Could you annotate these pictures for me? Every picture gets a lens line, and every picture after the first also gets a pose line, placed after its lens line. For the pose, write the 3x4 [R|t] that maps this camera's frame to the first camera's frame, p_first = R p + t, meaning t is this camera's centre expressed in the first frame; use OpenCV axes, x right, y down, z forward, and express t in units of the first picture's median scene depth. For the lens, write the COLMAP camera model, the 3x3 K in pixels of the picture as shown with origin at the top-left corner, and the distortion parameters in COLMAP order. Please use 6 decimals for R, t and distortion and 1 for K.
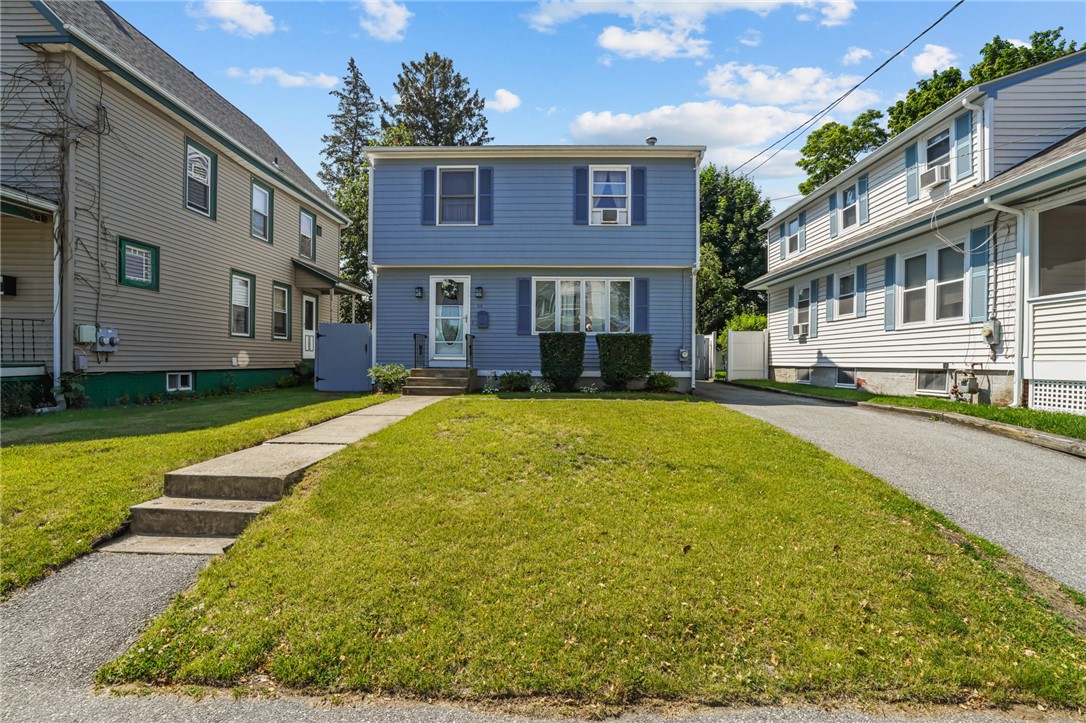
lens RADIAL K [[497.7, 0, 543.0], [0, 497.7, 361.5], [0, 0, 1]] dist [-0.067365, 0.024507]
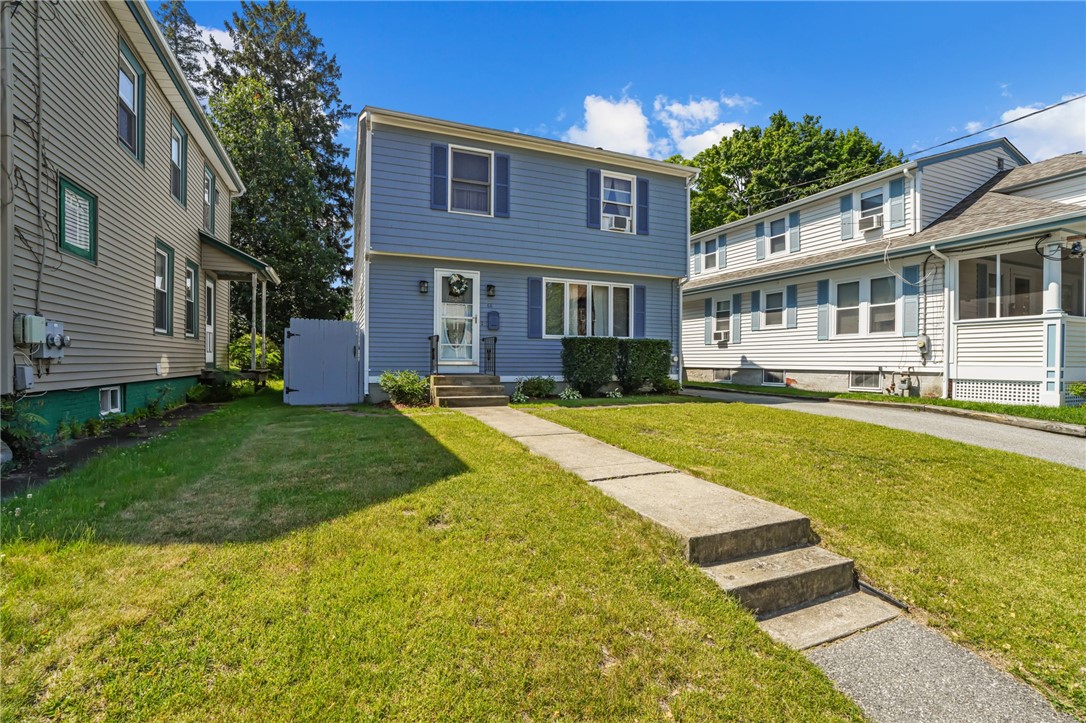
lens RADIAL K [[497.7, 0, 543.0], [0, 497.7, 361.5], [0, 0, 1]] dist [-0.067365, 0.024507]
pose [[0.914118, -0.002426, 0.405440, -0.421068], [0.000815, 0.999991, 0.004146, -0.013166], [-0.405446, -0.003460, 0.914112, 0.130429]]
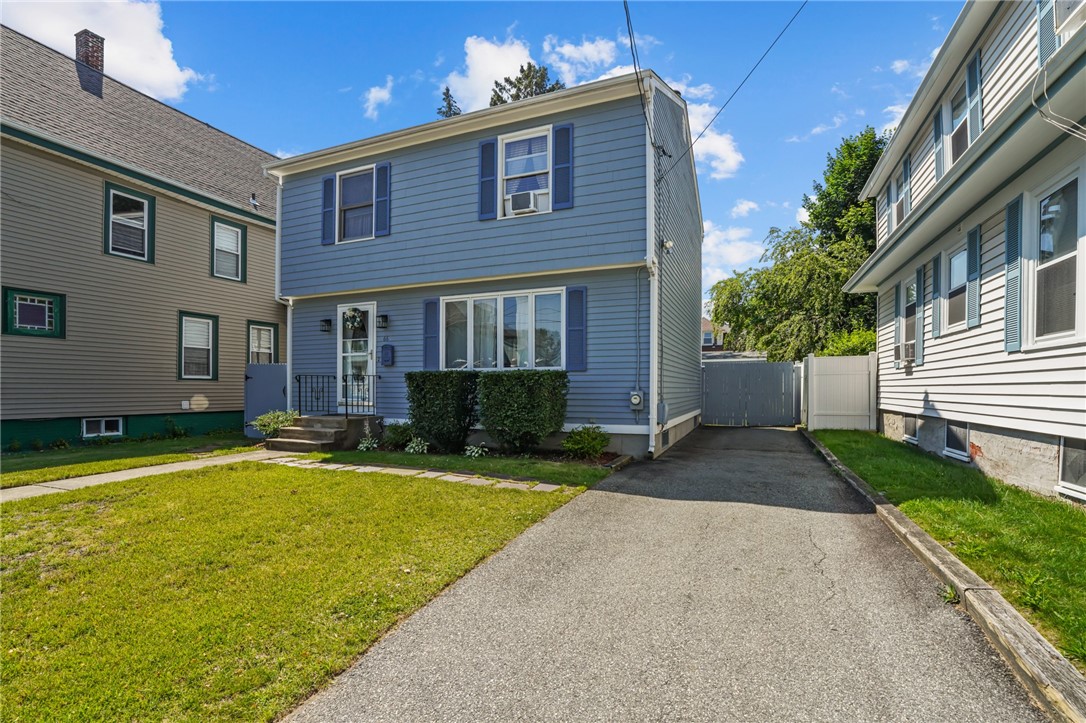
lens RADIAL K [[510.1, 0, 540.9], [0, 510.1, 391.1], [0, 0, 1]] dist [-0.063026, 0.024998]
pose [[0.931523, -0.004781, -0.363651, 0.418804], [0.005613, 0.999983, 0.001231, -0.026520], [0.363639, -0.003188, 0.931534, 0.336055]]
